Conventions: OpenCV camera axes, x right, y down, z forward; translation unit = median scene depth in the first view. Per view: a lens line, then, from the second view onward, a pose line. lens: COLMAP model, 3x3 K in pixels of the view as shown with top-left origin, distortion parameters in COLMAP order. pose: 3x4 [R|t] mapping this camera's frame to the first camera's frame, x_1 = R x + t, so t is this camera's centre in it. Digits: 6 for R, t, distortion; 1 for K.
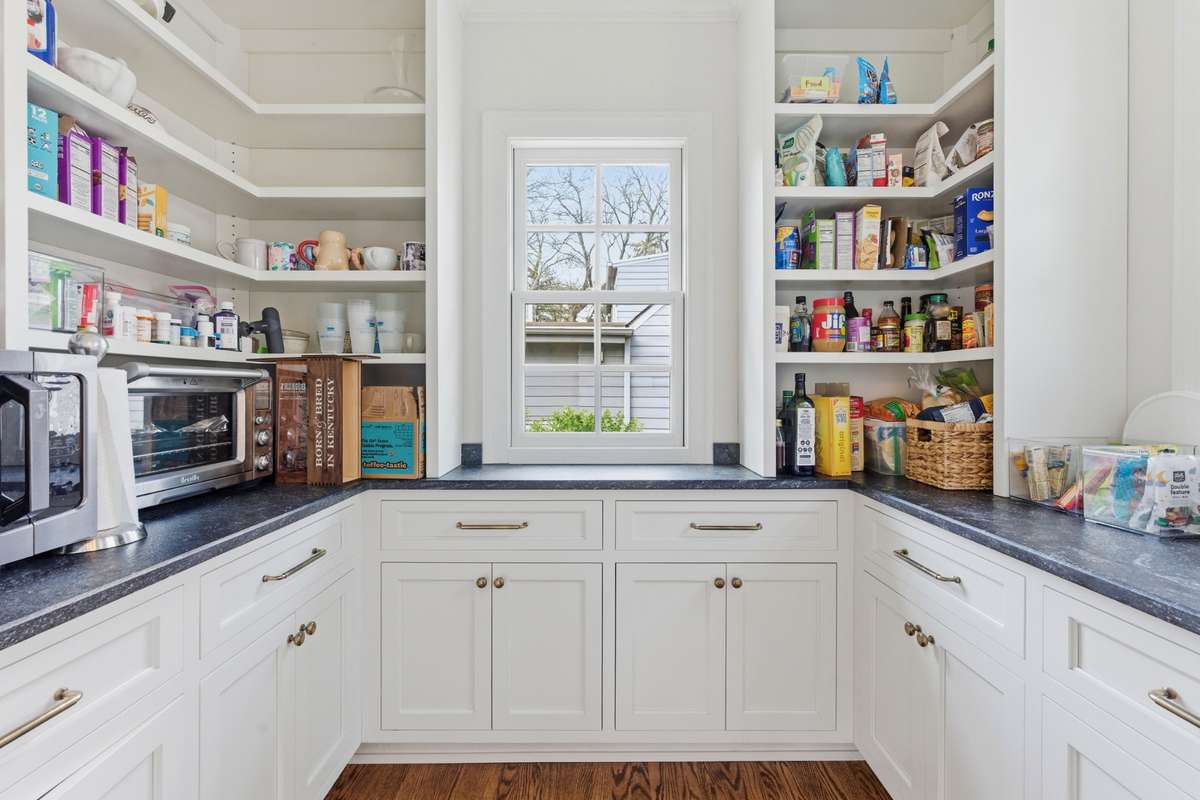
lens RADIAL K [[533.2, 0, 603.5], [0, 533.2, 403.7], [0, 0, 1]] dist [-0.002259, 0.000900]
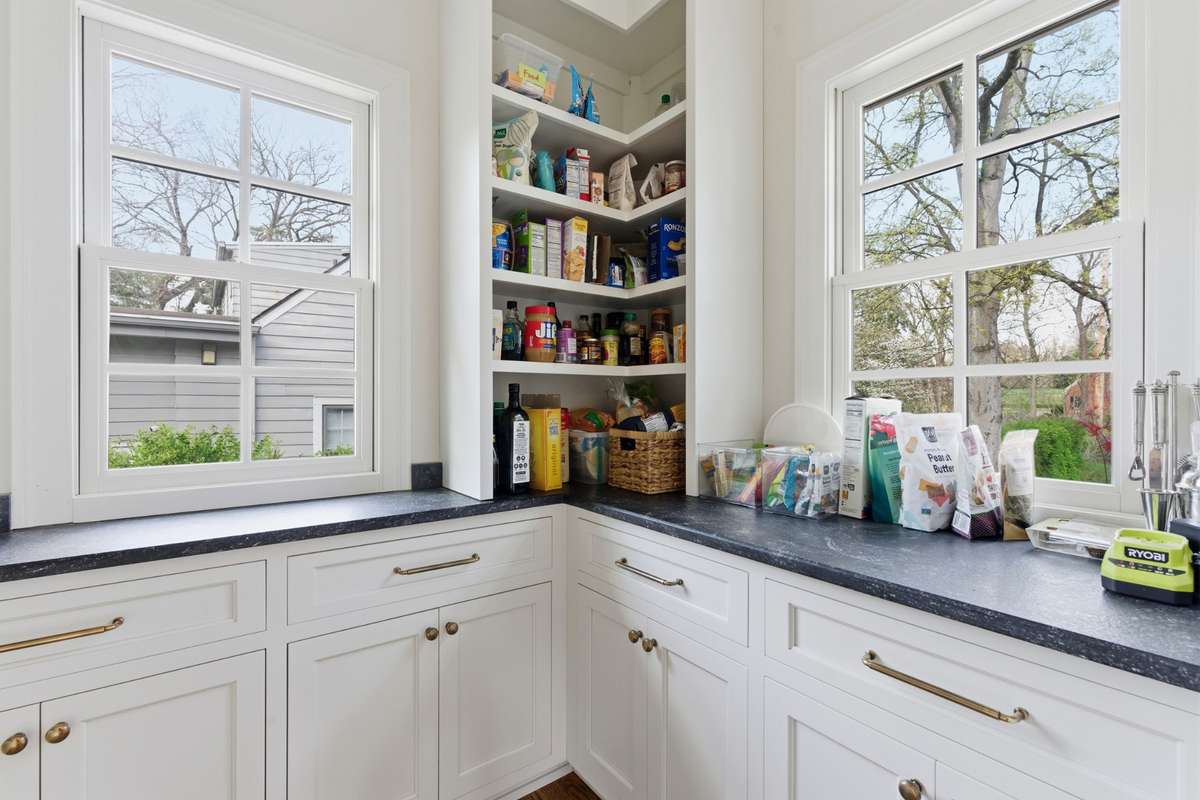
lens RADIAL K [[533.2, 0, 603.5], [0, 533.2, 403.7], [0, 0, 1]] dist [-0.002259, 0.000900]
pose [[0.804304, -0.006670, 0.594180, -0.060243], [0.016967, 0.999787, -0.011743, -0.009133], [-0.593975, 0.019526, 0.804246, 0.169406]]
